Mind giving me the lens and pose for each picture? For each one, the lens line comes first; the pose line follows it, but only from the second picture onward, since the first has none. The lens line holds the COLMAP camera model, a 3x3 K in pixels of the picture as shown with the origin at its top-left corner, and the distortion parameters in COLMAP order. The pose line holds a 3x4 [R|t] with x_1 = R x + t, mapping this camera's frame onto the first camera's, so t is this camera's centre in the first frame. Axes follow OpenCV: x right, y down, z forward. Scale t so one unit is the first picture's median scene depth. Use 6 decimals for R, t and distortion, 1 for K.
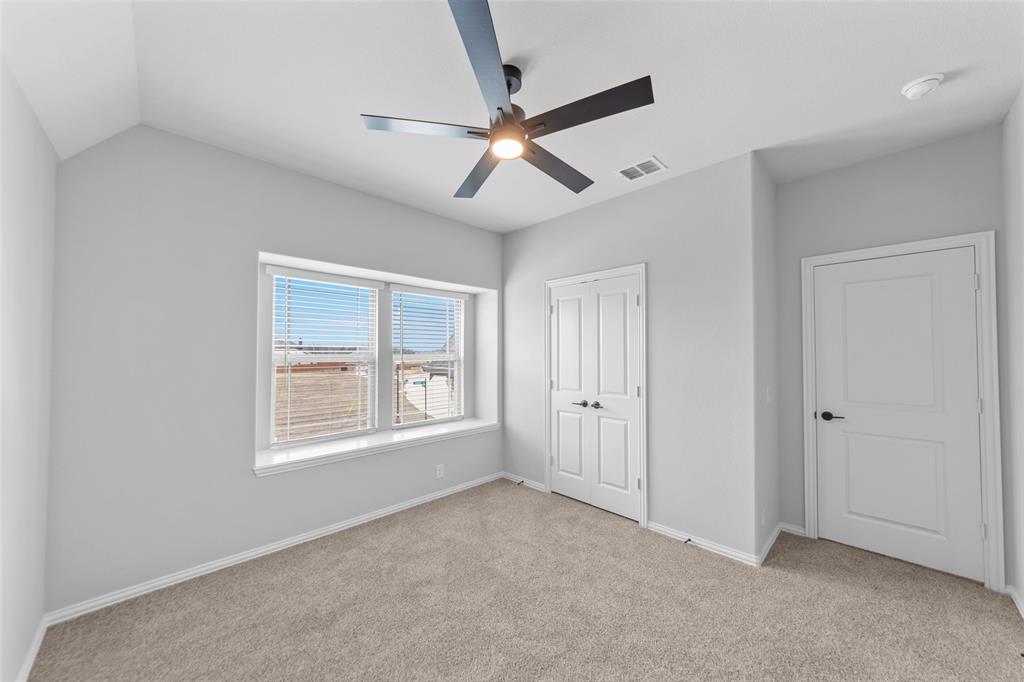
lens RADIAL K [[368.4, 0, 511.2], [0, 368.4, 347.1], [0, 0, 1]] dist [-0.000591, 0.000966]
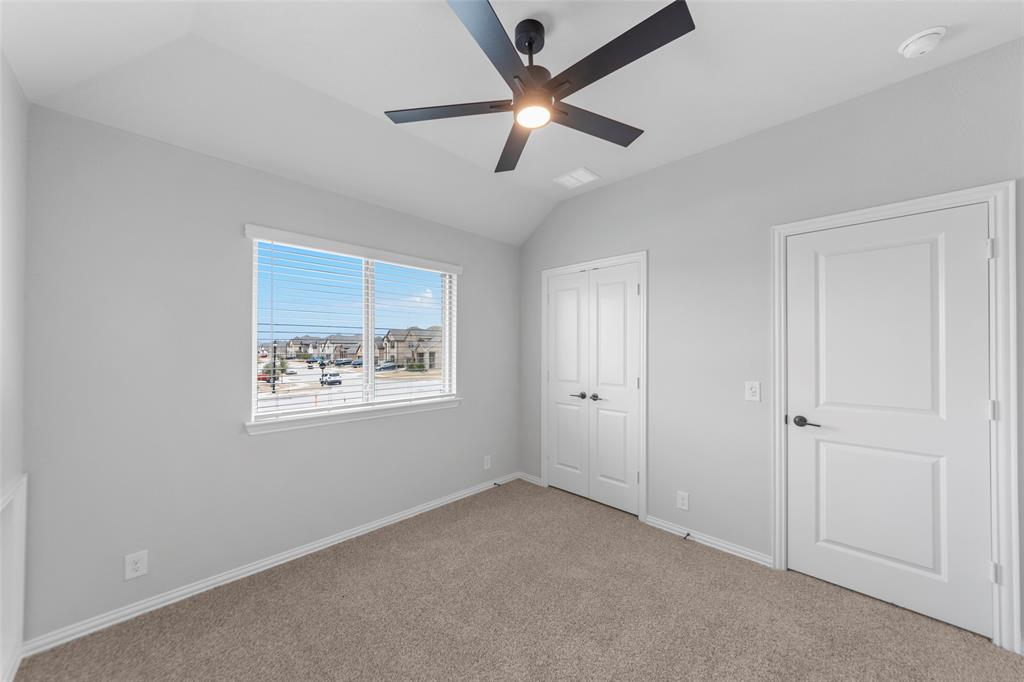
lens RADIAL K [[368.4, 0, 501.8], [0, 368.4, 343.5], [0, 0, 1]] dist [-0.000591, 0.000966]
pose [[0.999802, 0.006634, 0.018783, -0.094669], [-0.006969, 0.999817, 0.017789, 0.002639], [-0.018661, -0.017917, 0.999665, 0.100431]]
